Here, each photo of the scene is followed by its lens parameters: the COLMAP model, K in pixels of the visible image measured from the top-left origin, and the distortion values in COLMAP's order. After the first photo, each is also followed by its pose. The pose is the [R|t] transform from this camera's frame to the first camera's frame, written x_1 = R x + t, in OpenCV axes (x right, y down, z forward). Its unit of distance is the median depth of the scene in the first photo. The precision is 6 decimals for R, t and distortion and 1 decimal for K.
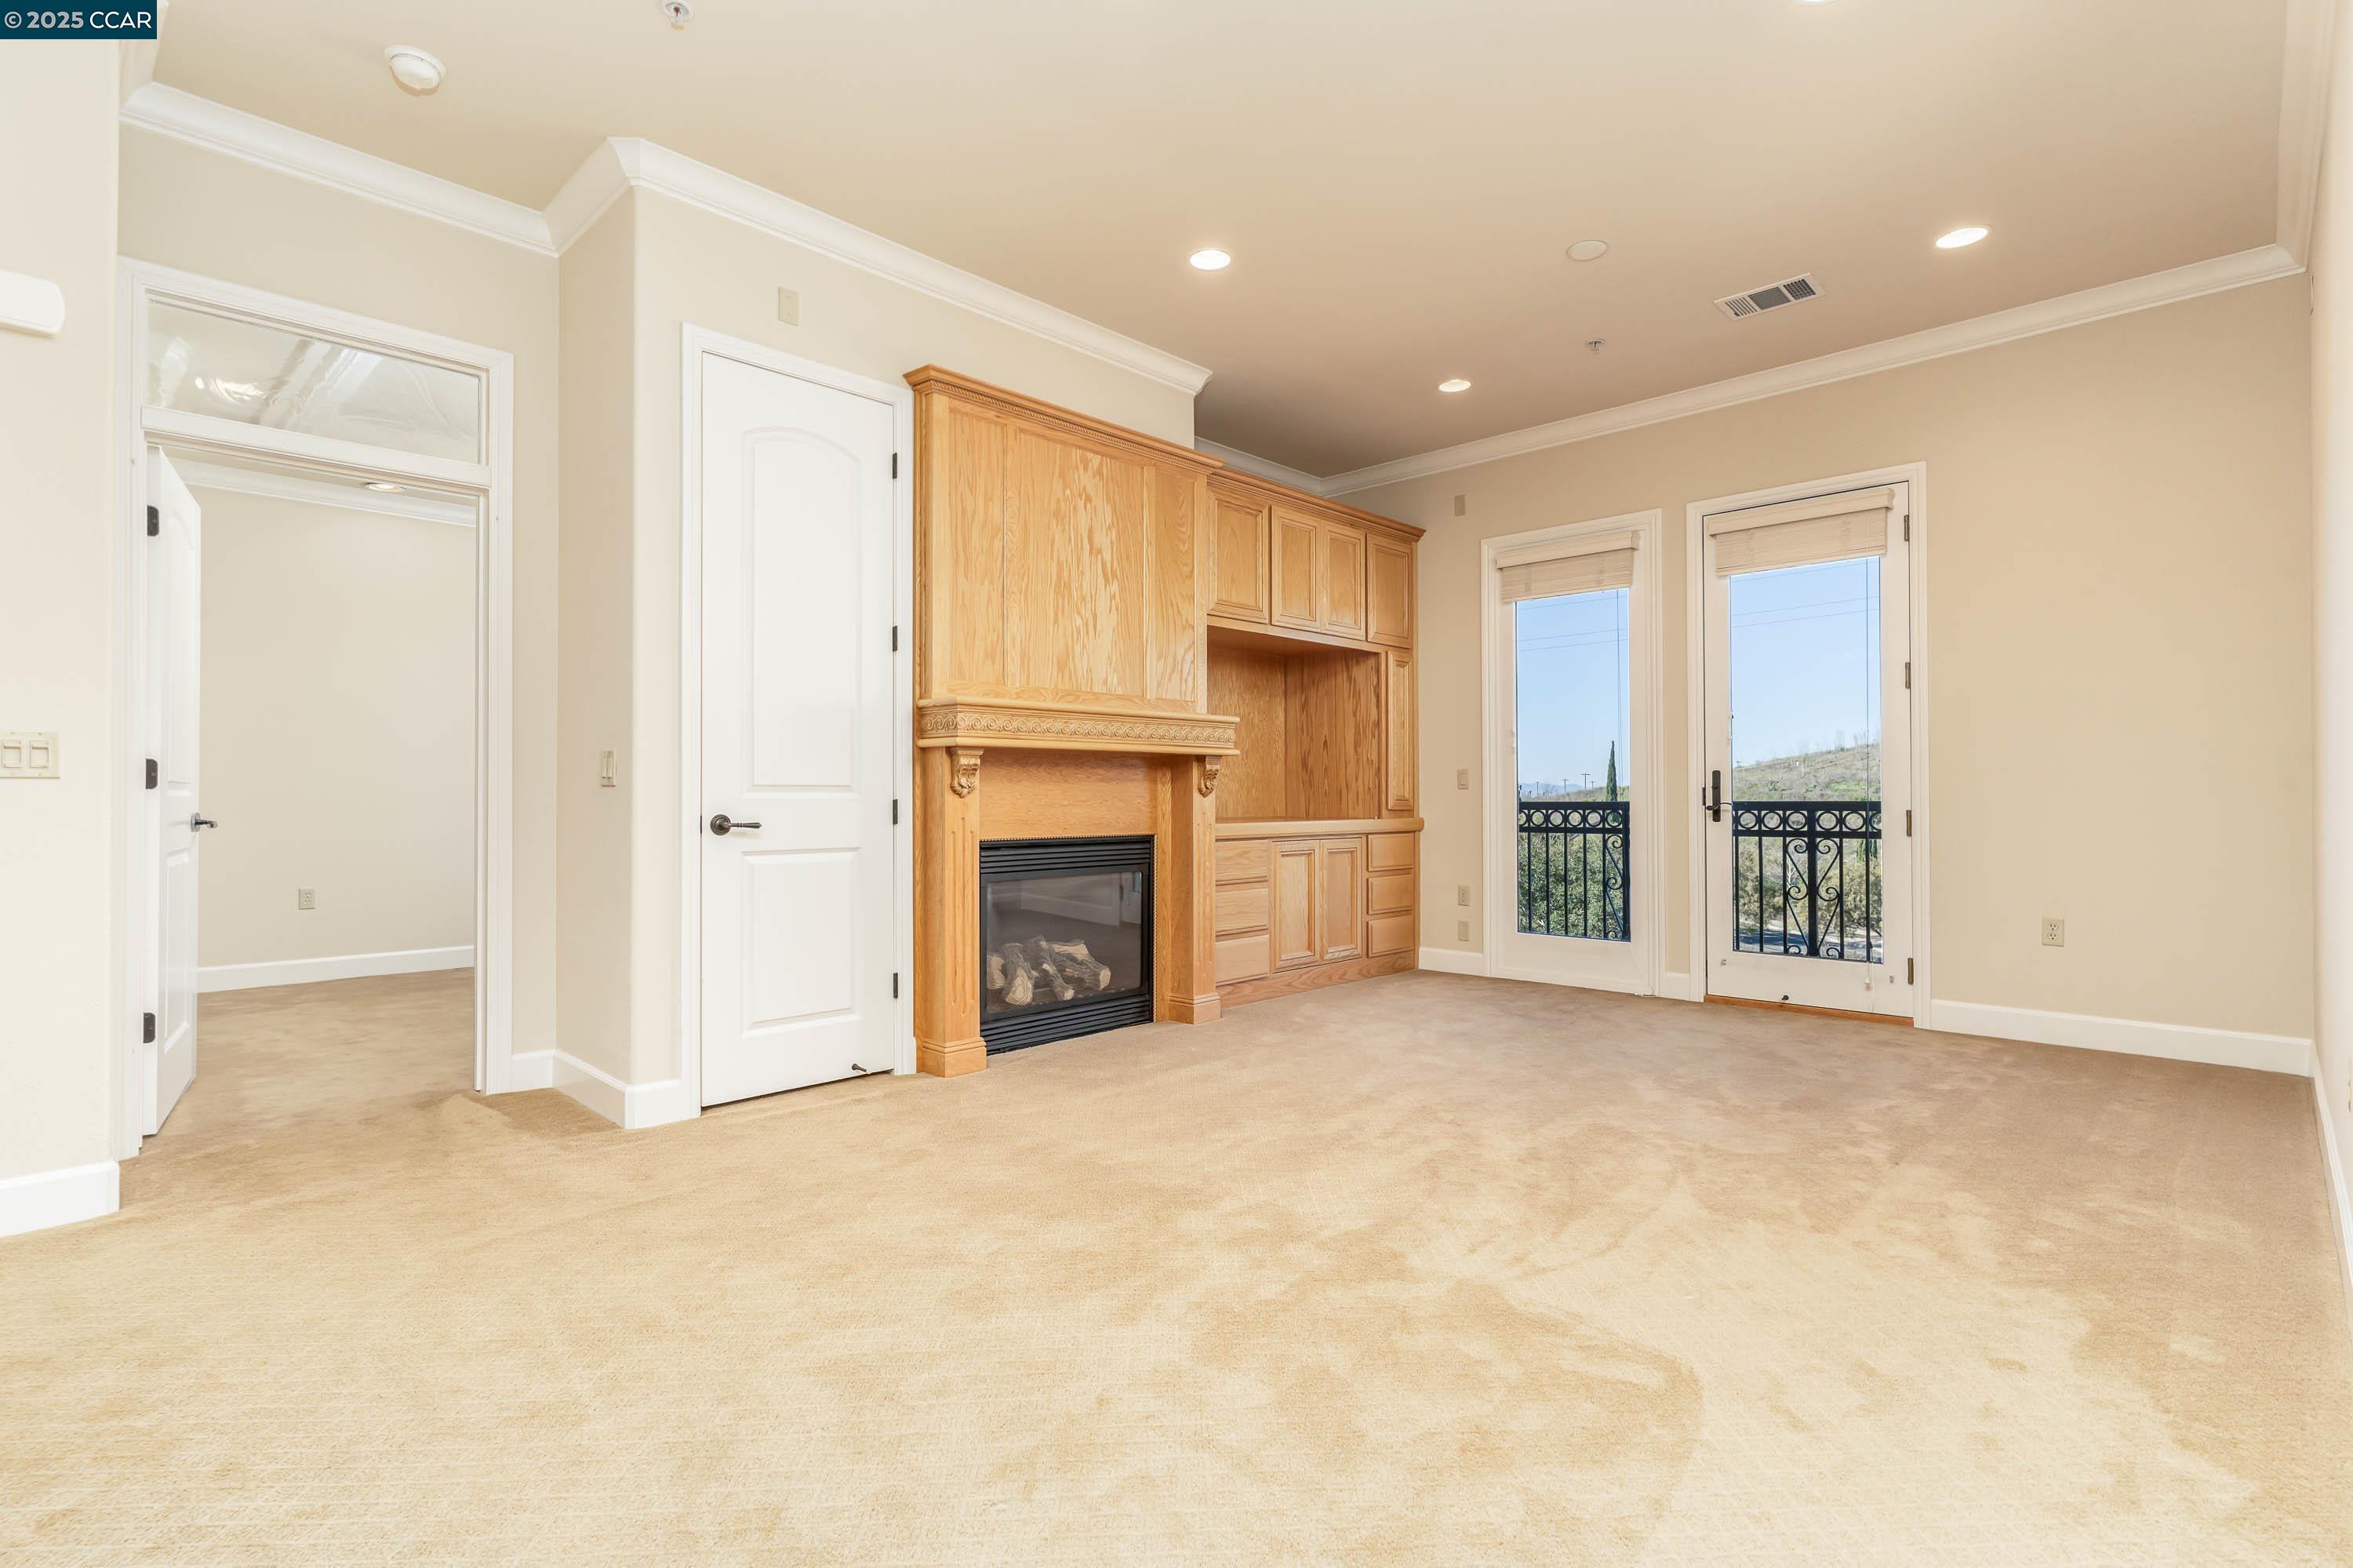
lens RADIAL K [[1133.5, 0, 1174.7], [0, 1133.5, 785.0], [0, 0, 1]] dist [0.003990, 0.001149]
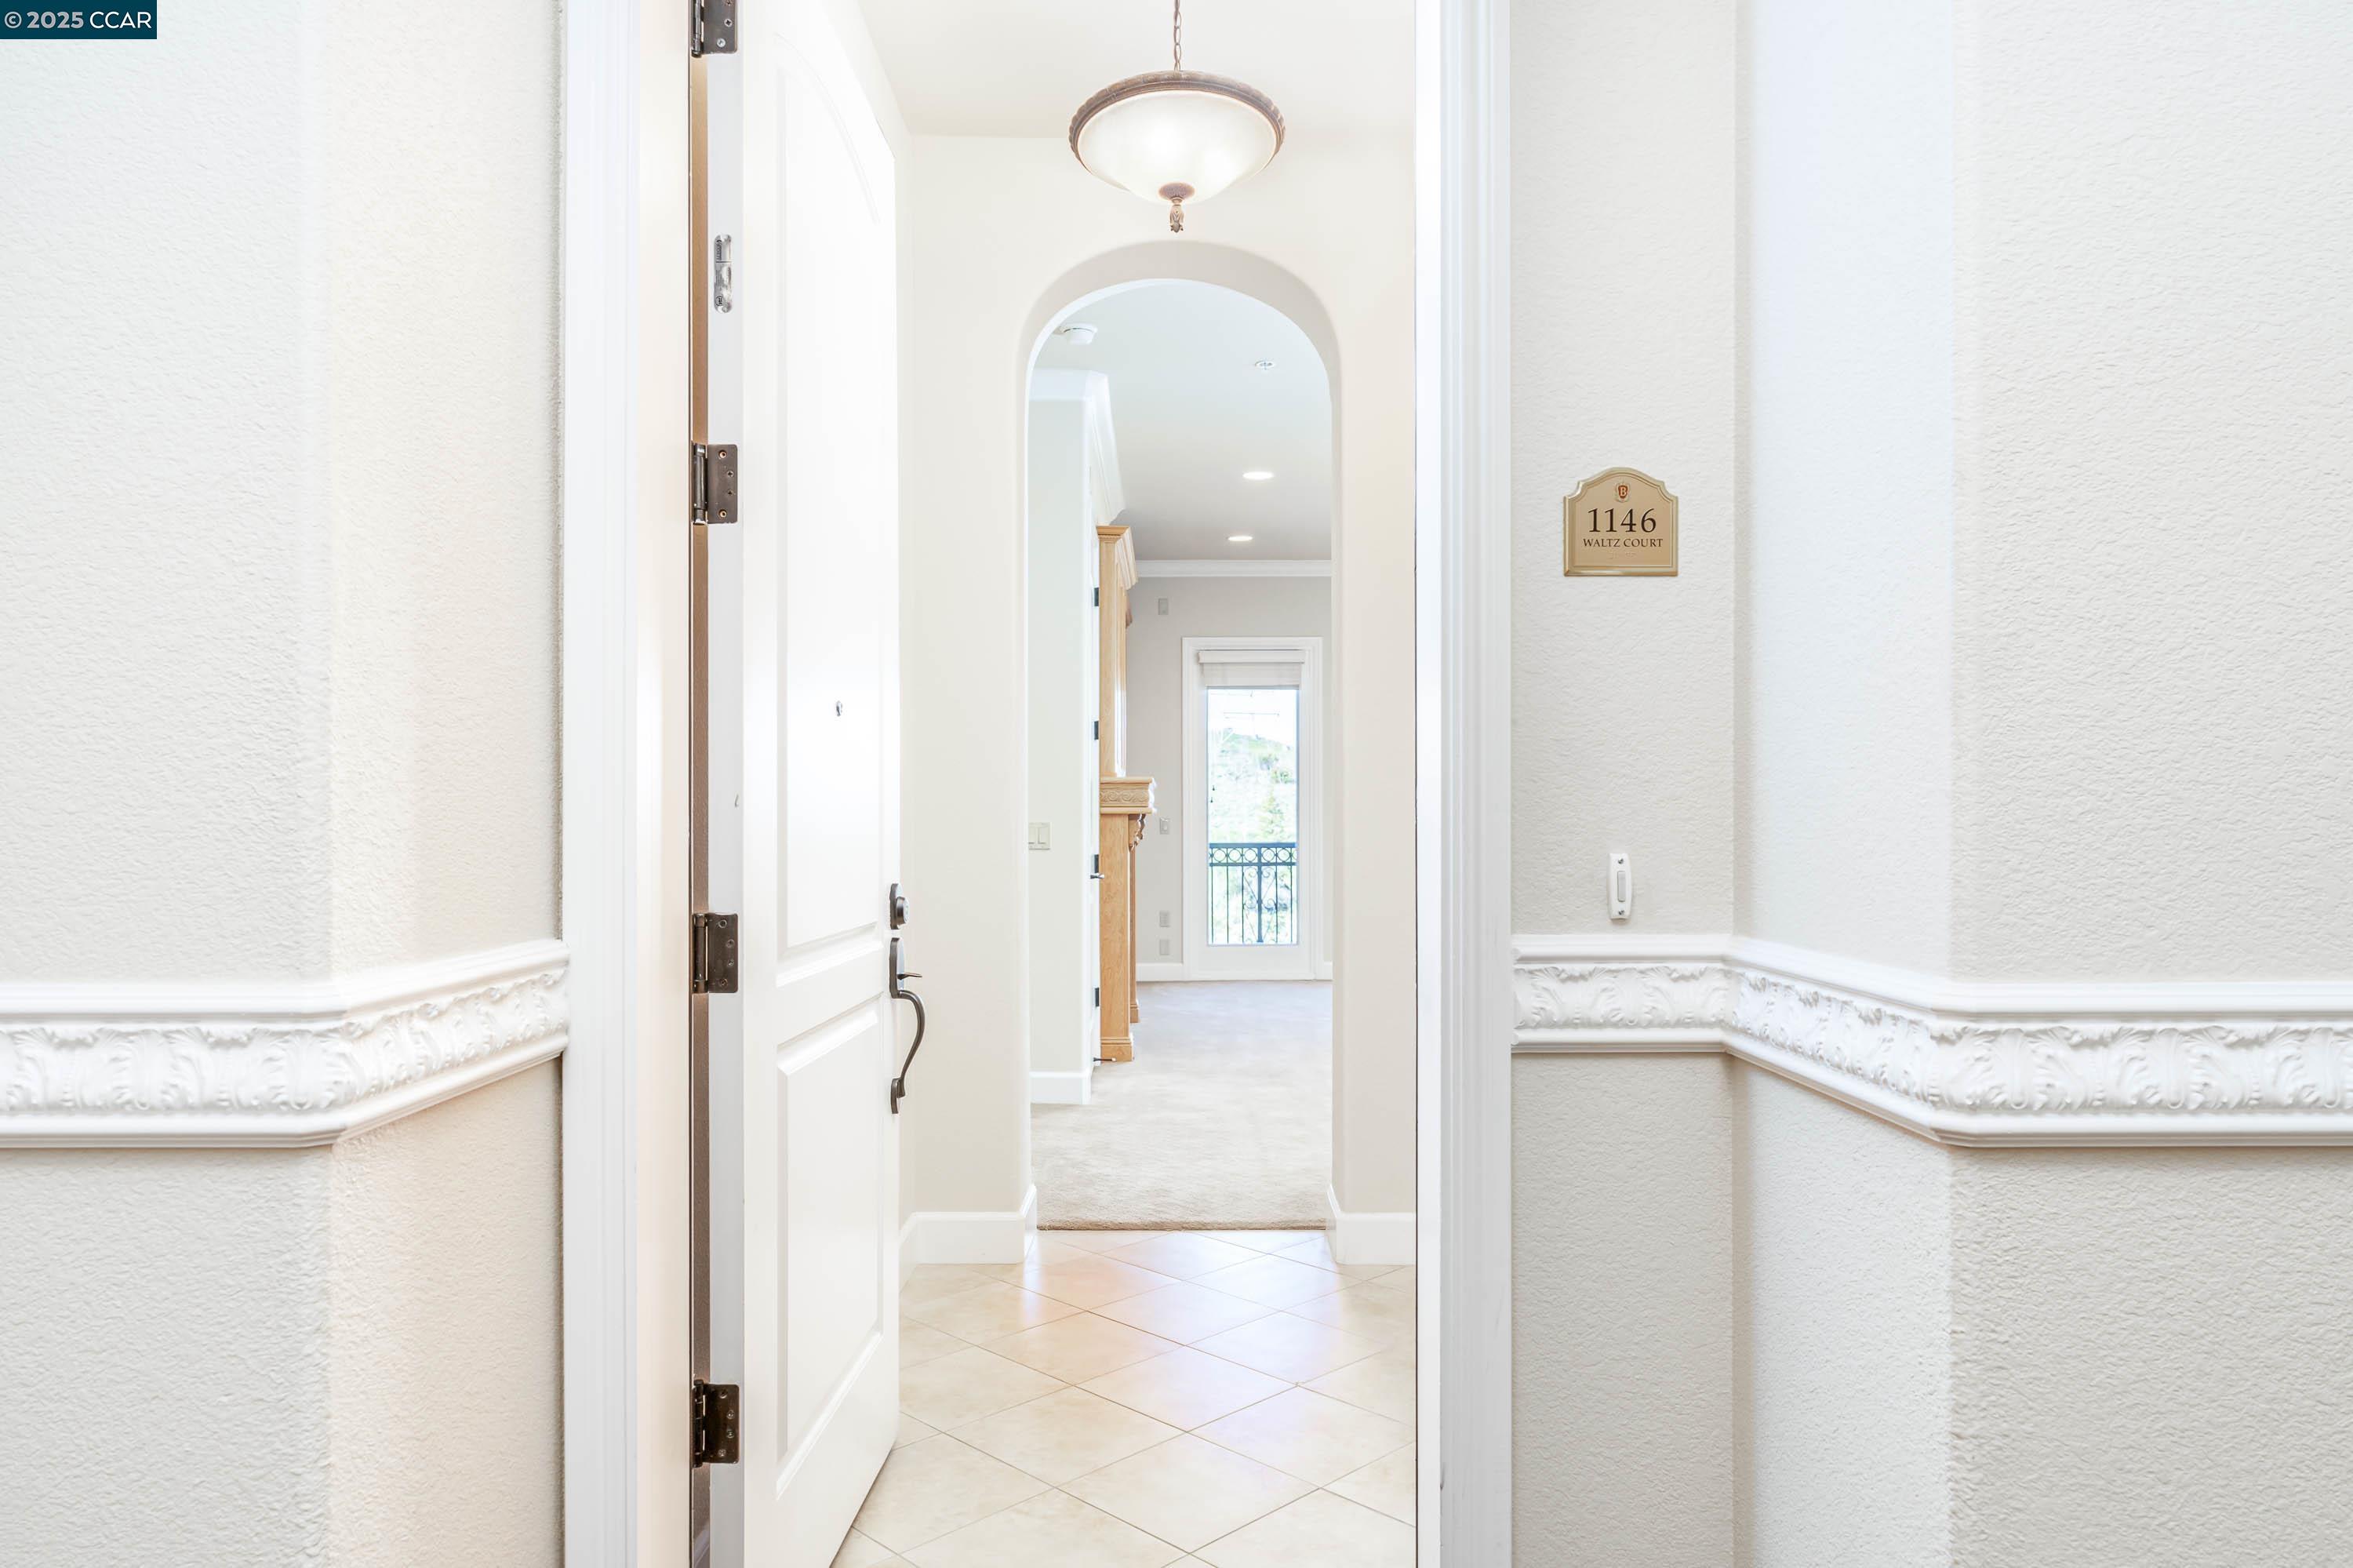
lens RADIAL K [[1465.8, 0, 1184.2], [0, 1465.8, 796.0], [0, 0, 1]] dist [-0.010002, -0.000768]
pose [[0.715582, 0.011173, 0.698439, -1.117443], [-0.009464, 0.999935, -0.006300, -0.036364], [-0.698464, -0.002102, 0.715642, -0.225406]]
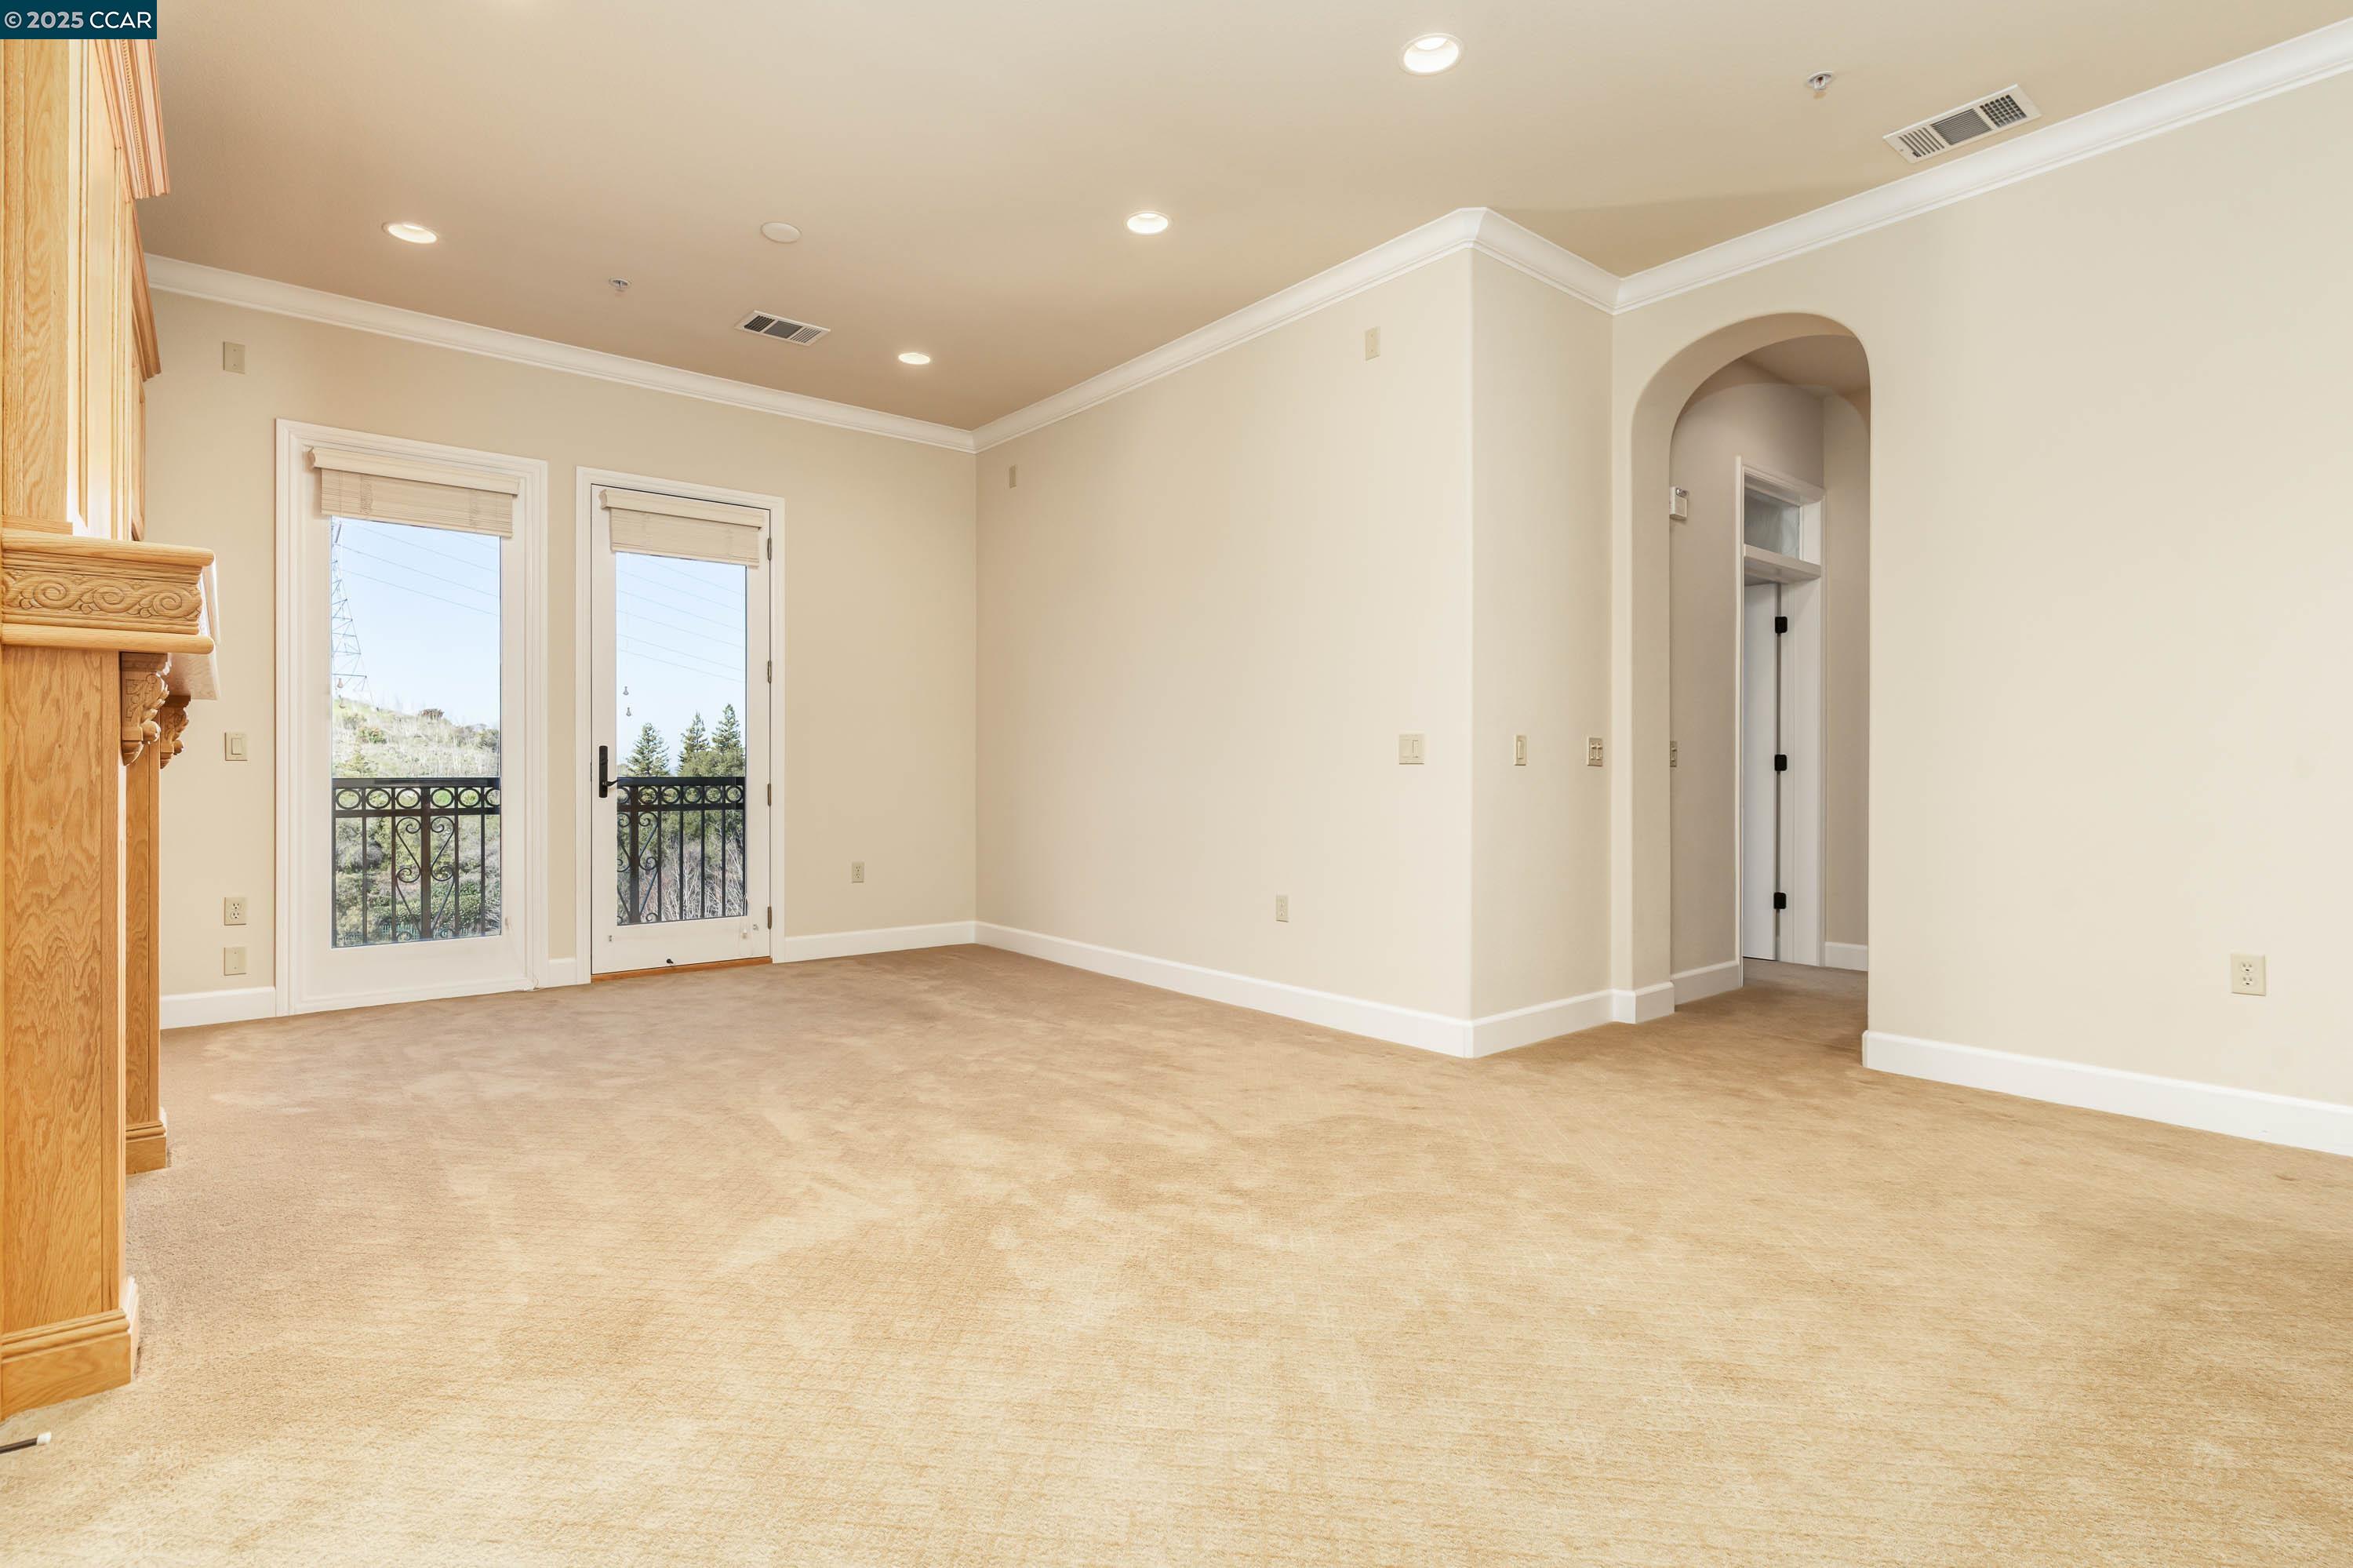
lens RADIAL K [[1133.5, 0, 1166.0], [0, 1133.5, 771.7], [0, 0, 1]] dist [0.003990, 0.001149]
pose [[0.116341, 0.005225, 0.993196, -0.496954], [-0.010885, 0.999933, -0.003985, 0.009332], [-0.993150, -0.010347, 0.116390, 0.441050]]
